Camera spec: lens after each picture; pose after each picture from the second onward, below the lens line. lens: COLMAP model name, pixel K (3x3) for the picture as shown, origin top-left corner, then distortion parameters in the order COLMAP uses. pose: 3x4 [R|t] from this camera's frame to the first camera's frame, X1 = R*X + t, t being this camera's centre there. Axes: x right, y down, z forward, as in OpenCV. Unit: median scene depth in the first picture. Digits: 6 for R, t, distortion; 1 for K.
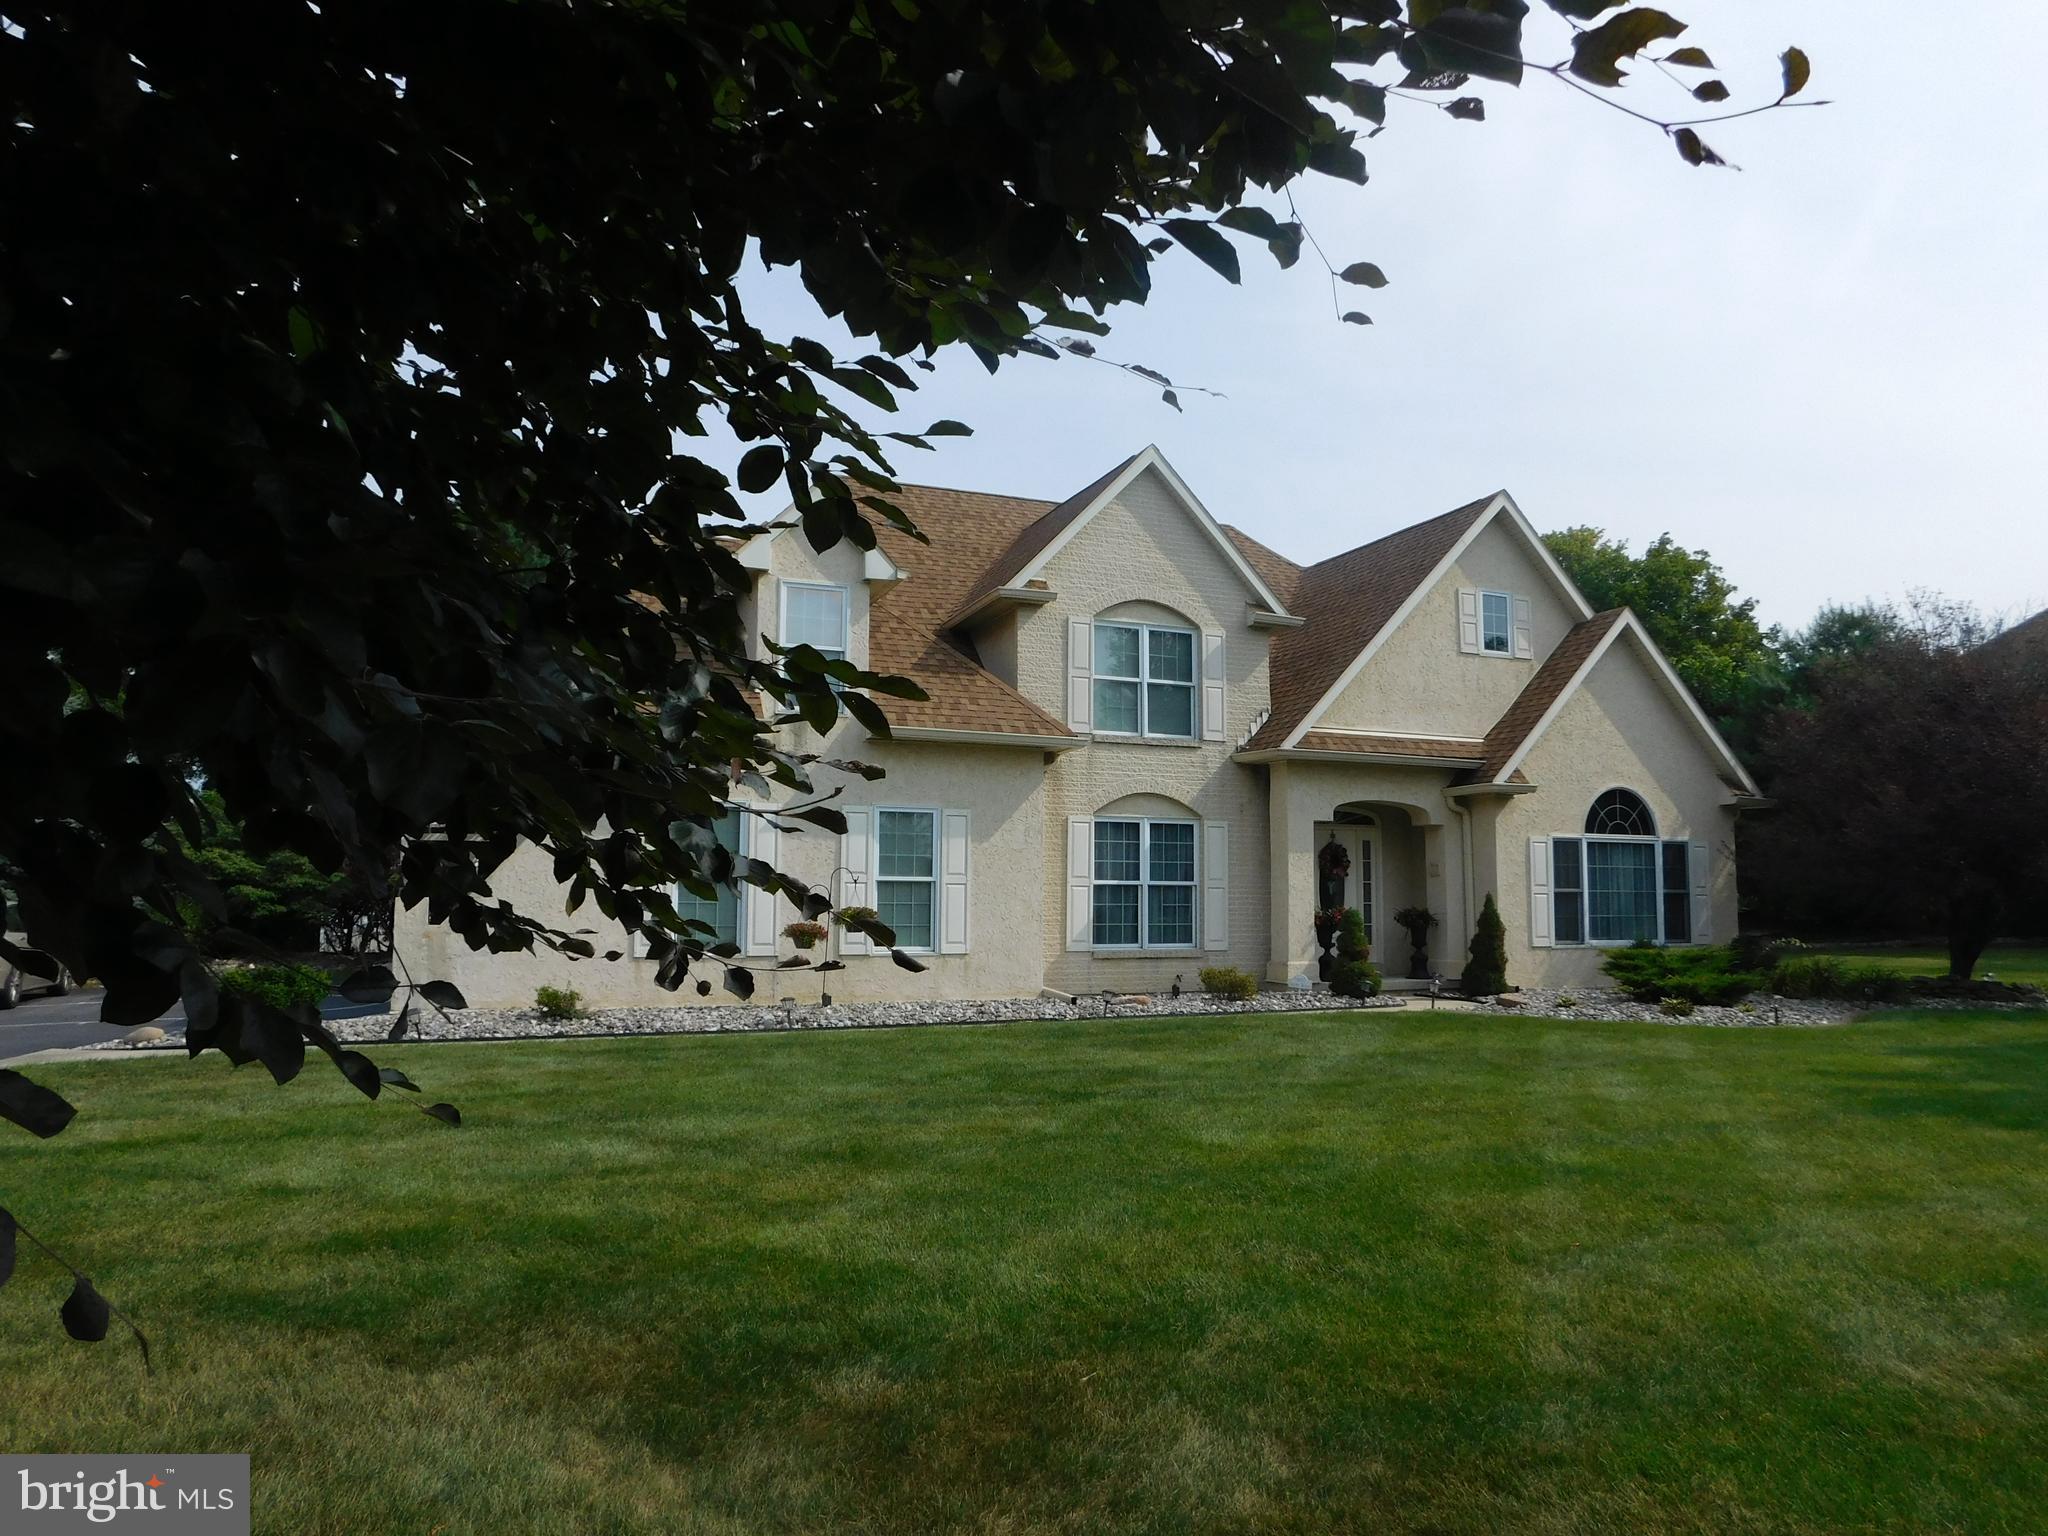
lens RADIAL K [[1342.8, 0, 1024.0], [0, 1342.8, 768.0], [0, 0, 1]] dist [-0.040553, 0.001750]
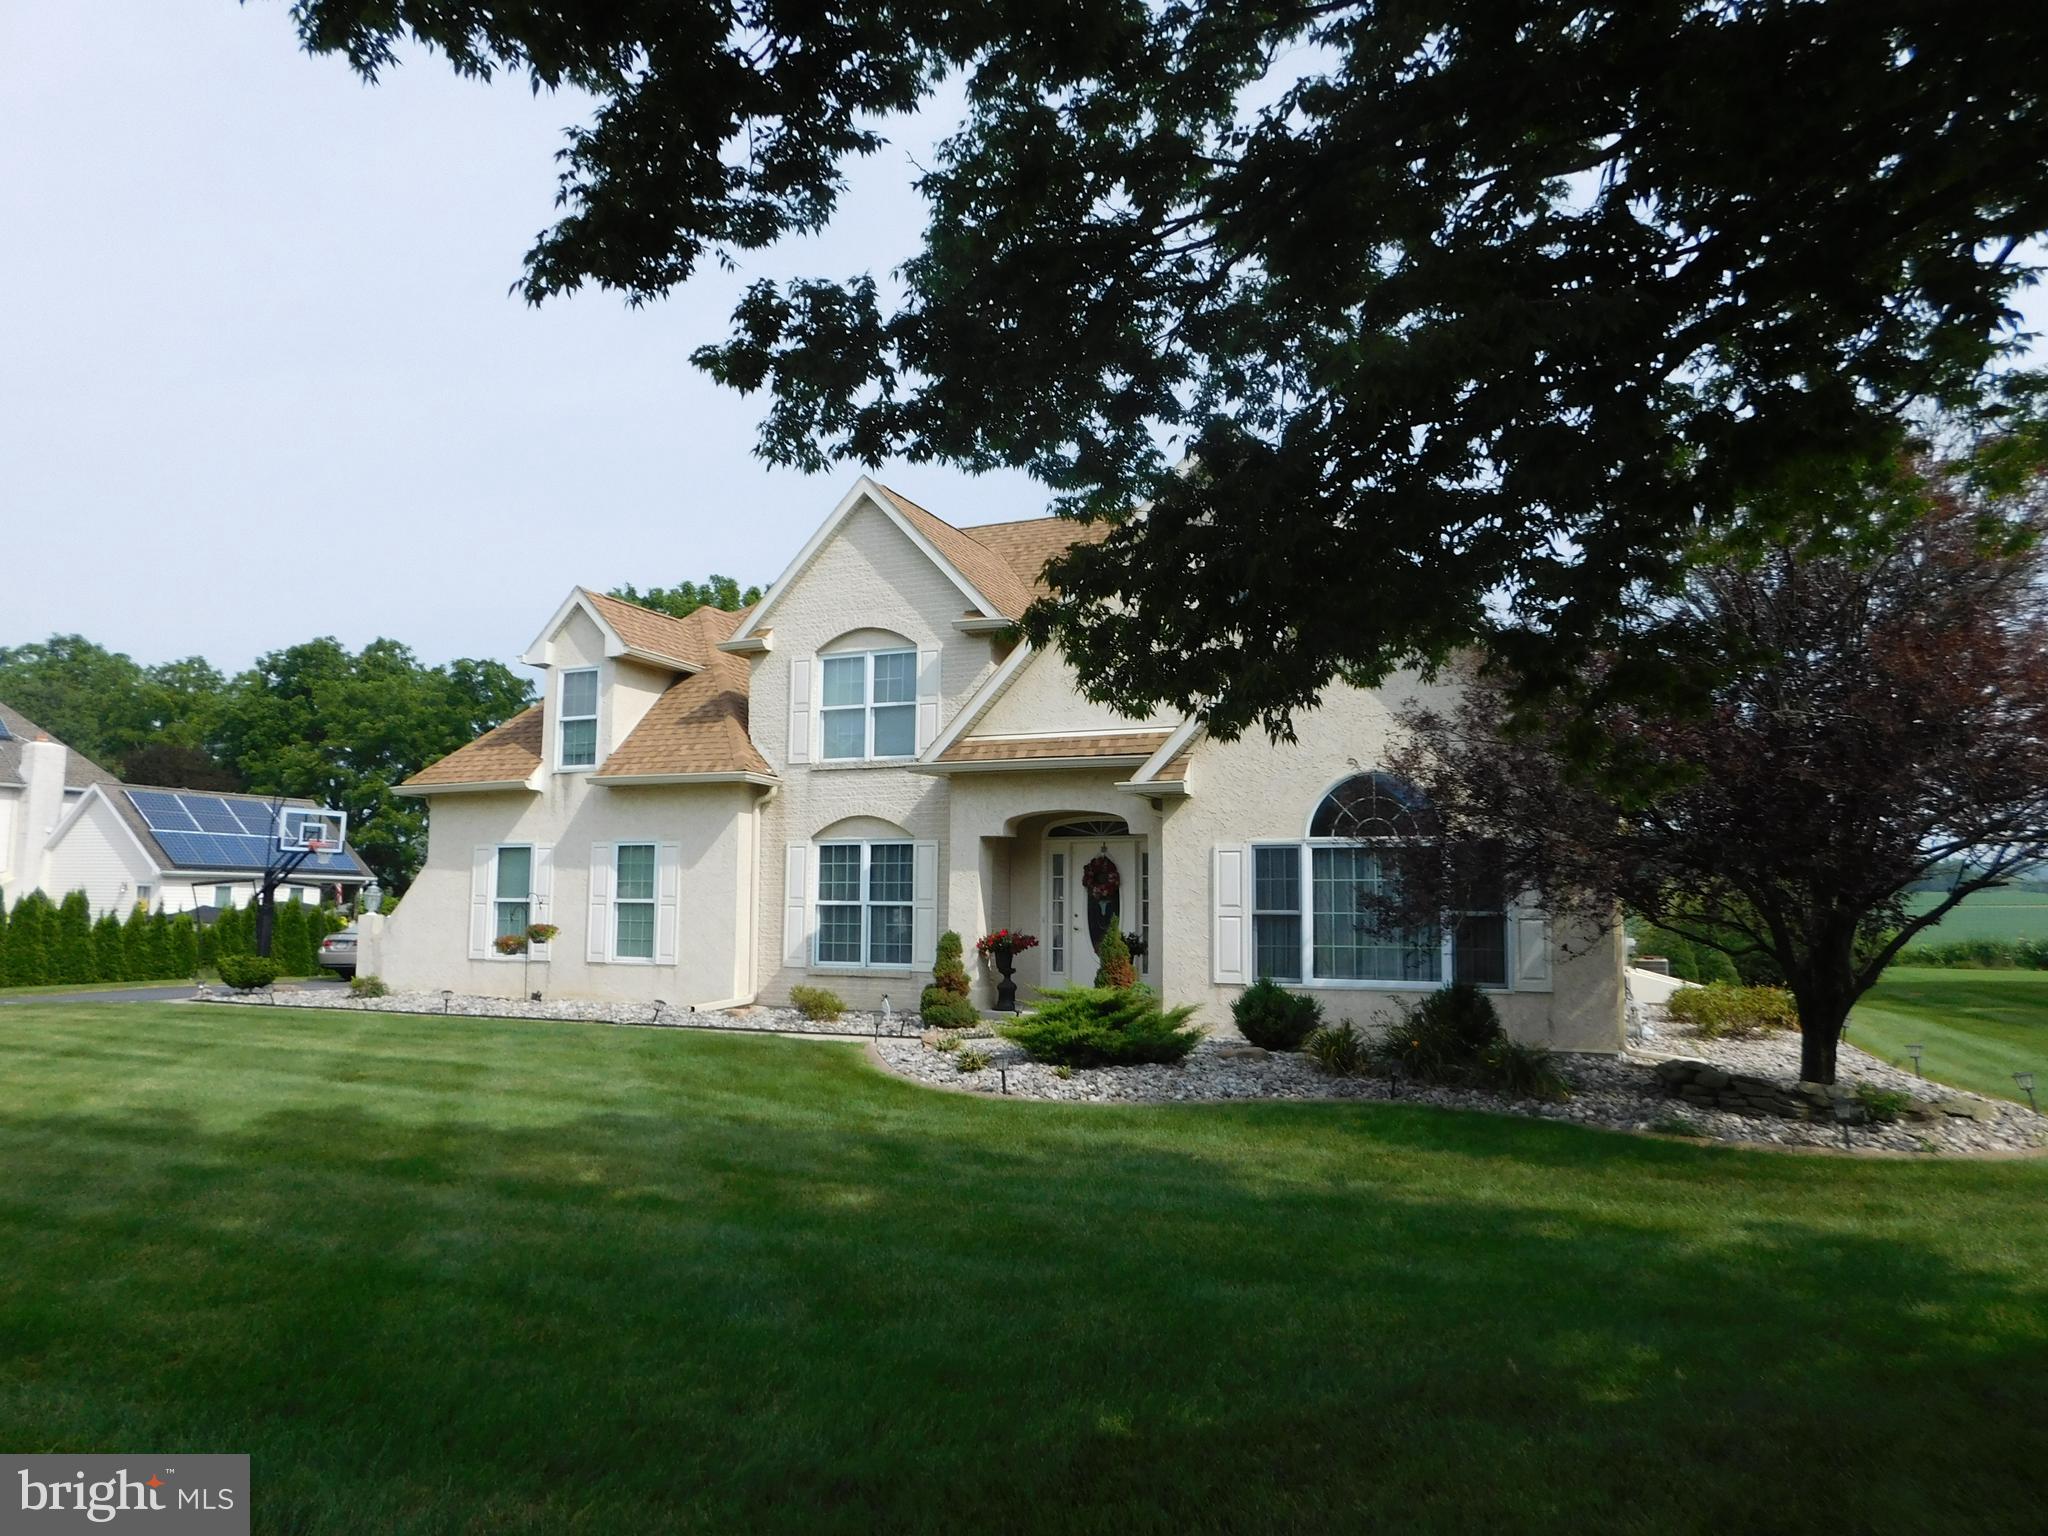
lens RADIAL K [[1342.8, 0, 1024.0], [0, 1342.8, 768.0], [0, 0, 1]] dist [-0.040553, 0.001750]
pose [[0.691808, -0.073675, -0.718313, 0.903118], [0.068606, 0.996987, -0.036183, 0.027547], [0.718815, -0.024249, 0.694778, 0.370240]]
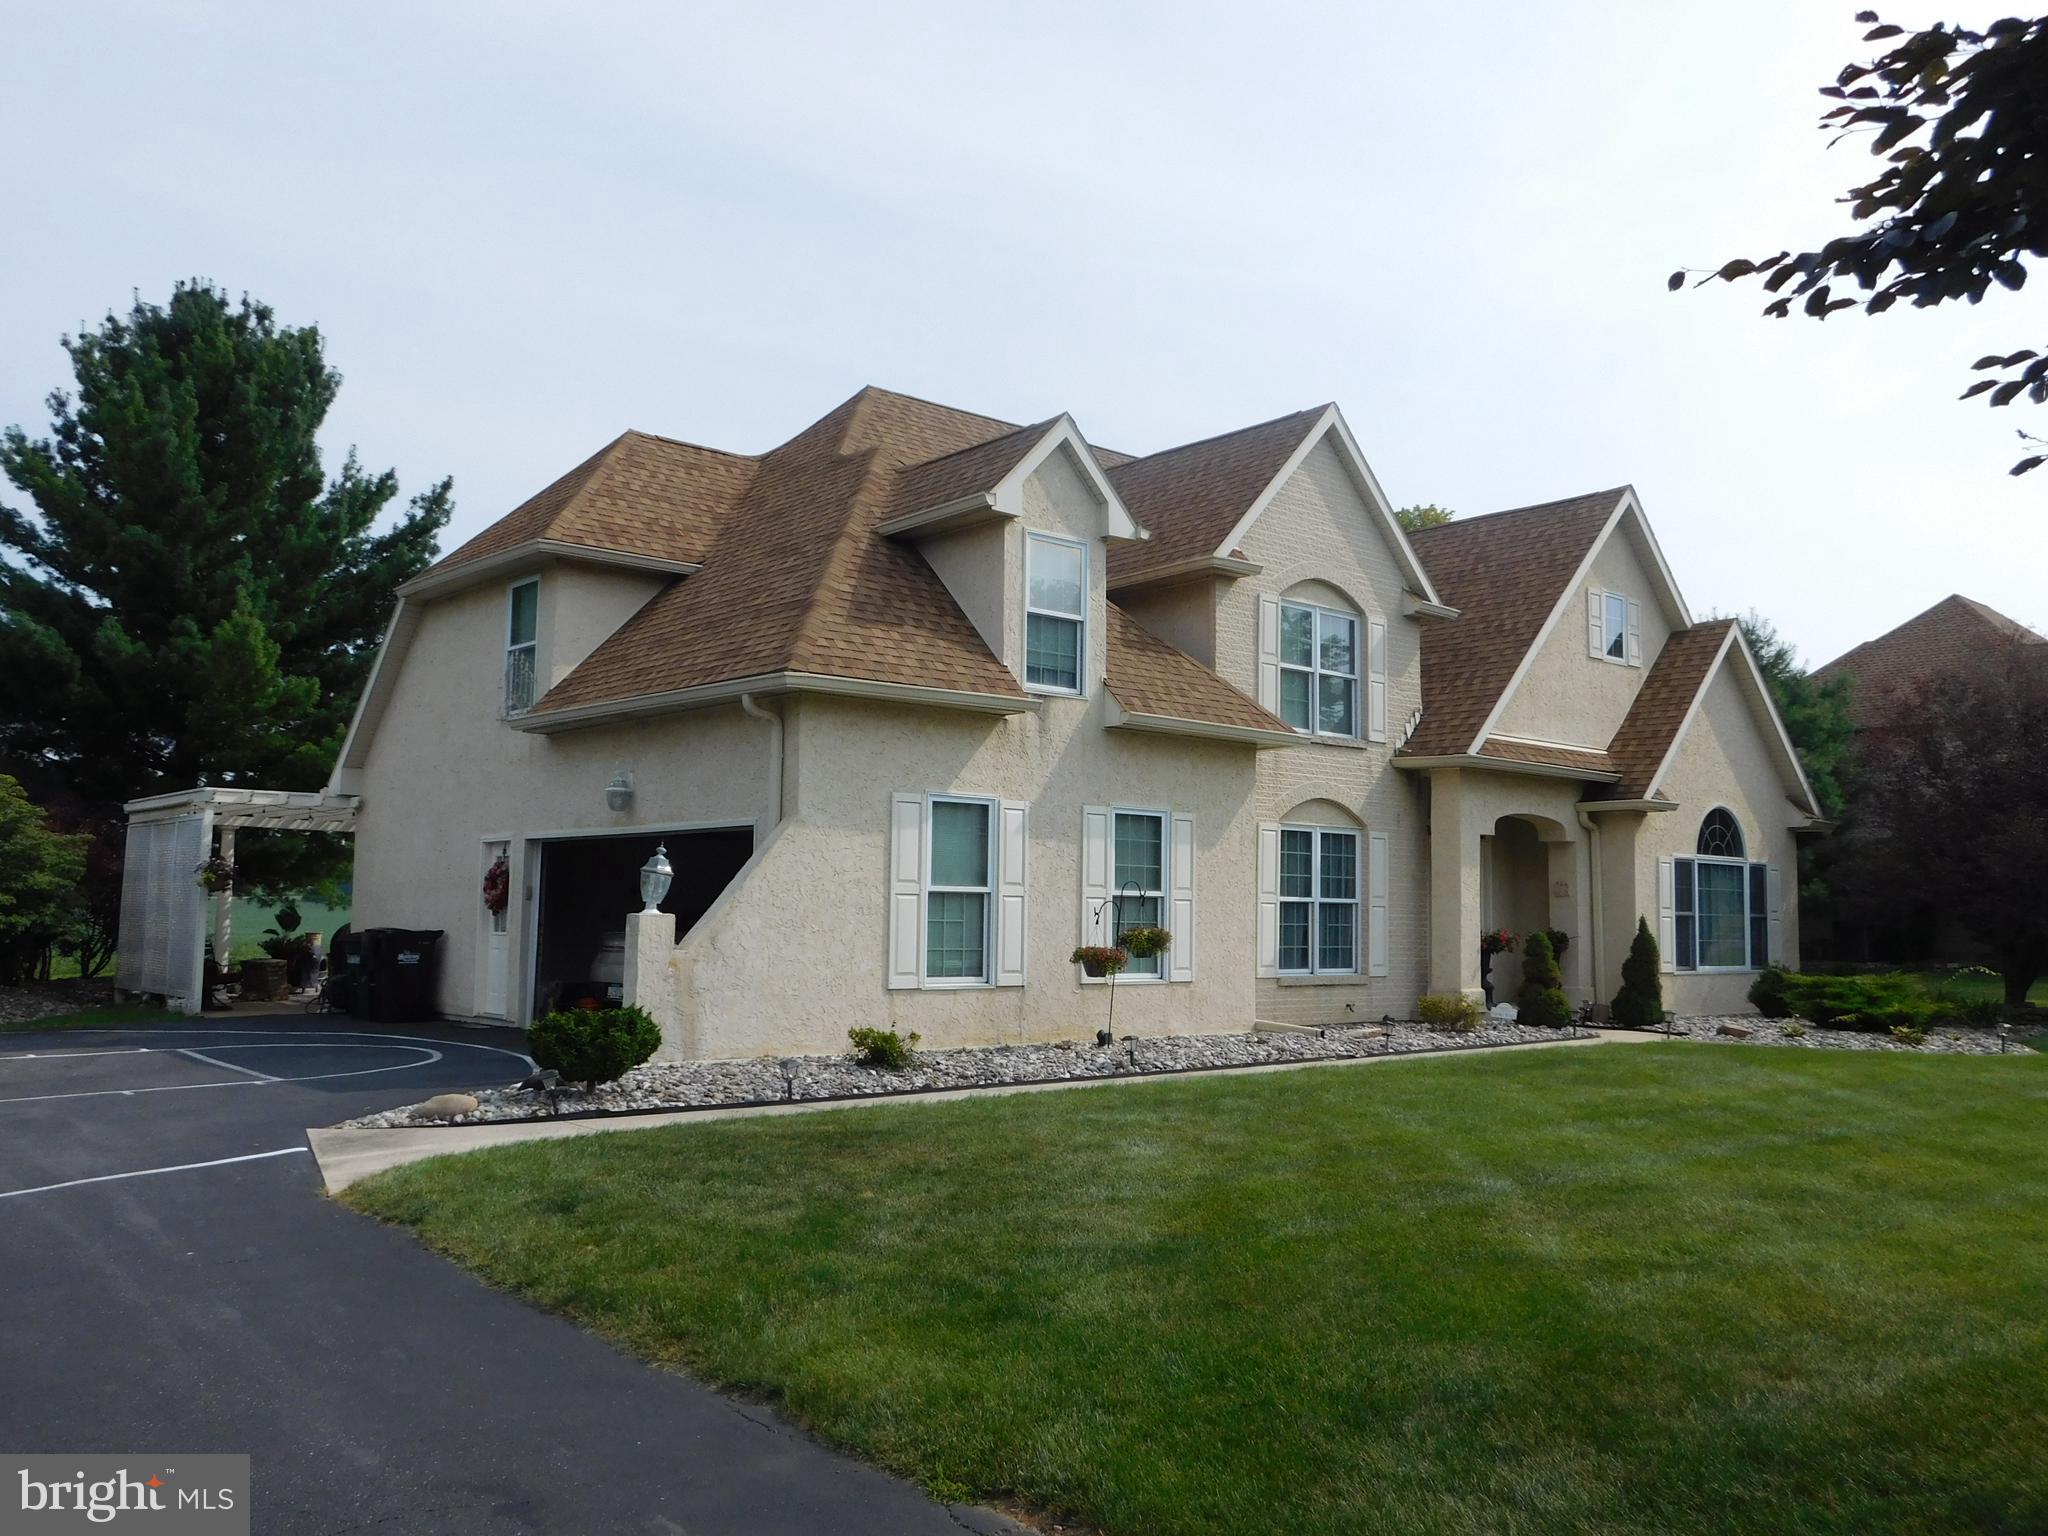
lens RADIAL K [[1649.9, 0, 1024.0], [0, 1649.9, 768.0], [0, 0, 1]] dist [0.013511, 0.008365]
pose [[0.948595, 0.037315, 0.314284, -0.429747], [-0.041822, 0.999096, 0.007607, -0.001489], [-0.313716, -0.020360, 0.949298, 0.029421]]
